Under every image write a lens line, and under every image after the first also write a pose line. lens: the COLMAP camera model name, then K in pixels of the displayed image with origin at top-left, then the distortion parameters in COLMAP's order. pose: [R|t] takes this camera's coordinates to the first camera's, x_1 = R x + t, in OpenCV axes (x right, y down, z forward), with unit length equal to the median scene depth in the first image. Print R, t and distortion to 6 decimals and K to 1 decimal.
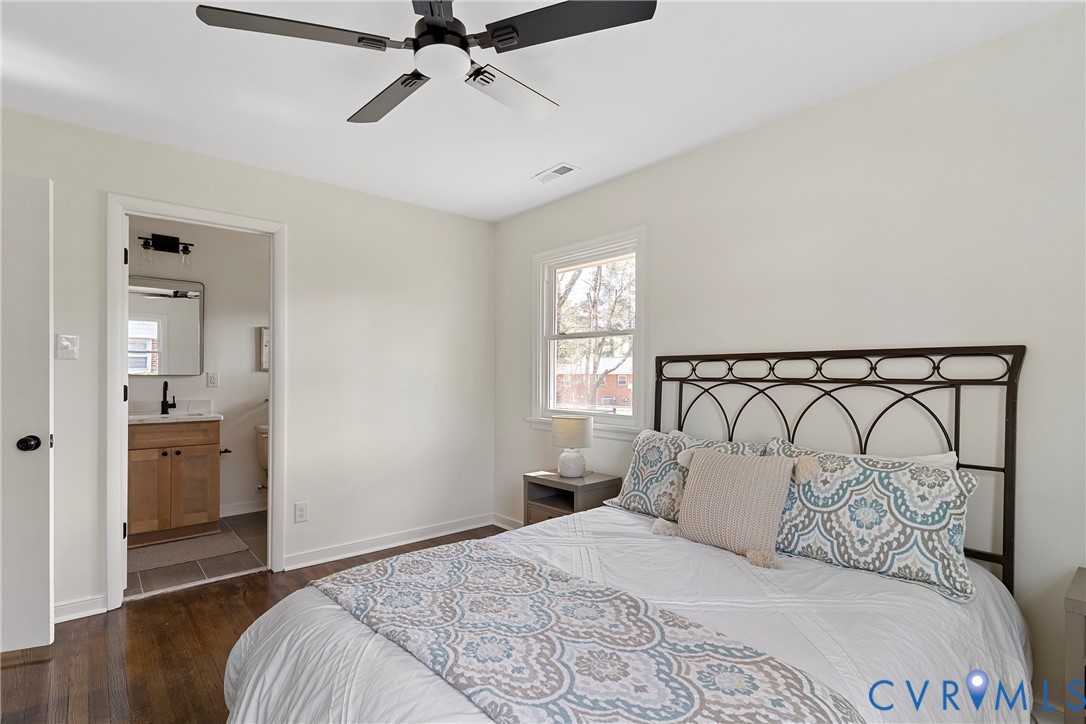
lens RADIAL K [[522.4, 0, 543.0], [0, 522.4, 362.0], [0, 0, 1]] dist [-0.009911, 0.000025]
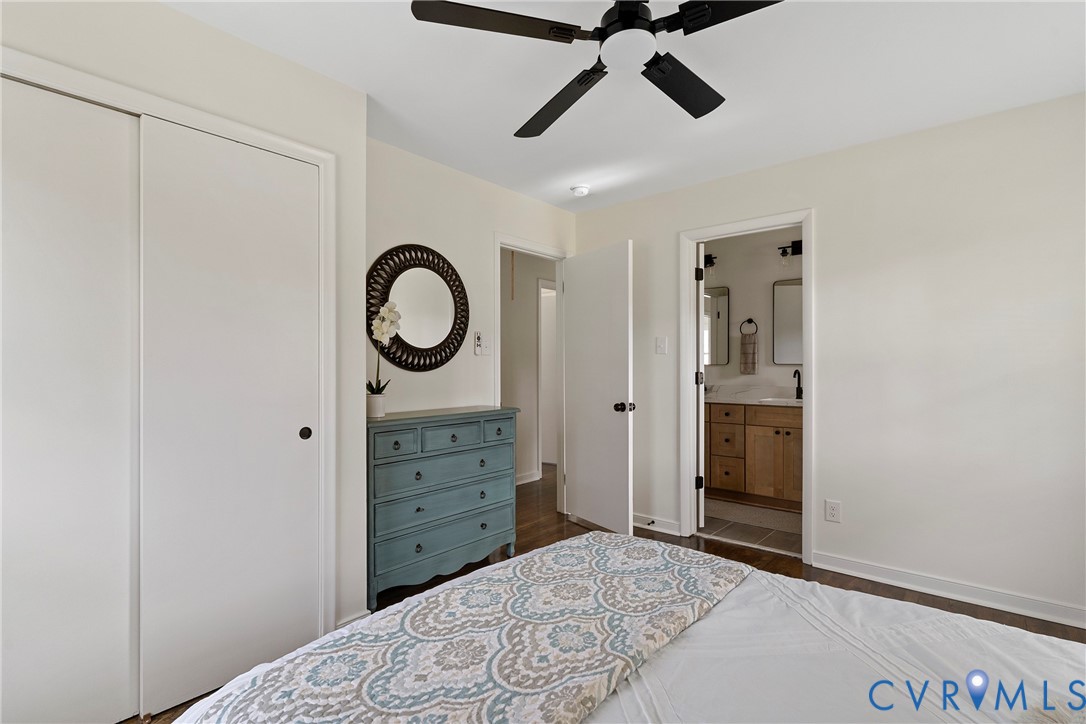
lens RADIAL K [[520.4, 0, 535.4], [0, 520.4, 352.9], [0, 0, 1]] dist [0.003564, 0.000041]
pose [[0.138222, -0.024771, -0.990091, 0.448423], [0.028728, 0.999367, -0.020993, 0.010757], [0.989985, -0.025542, 0.138846, 0.400027]]
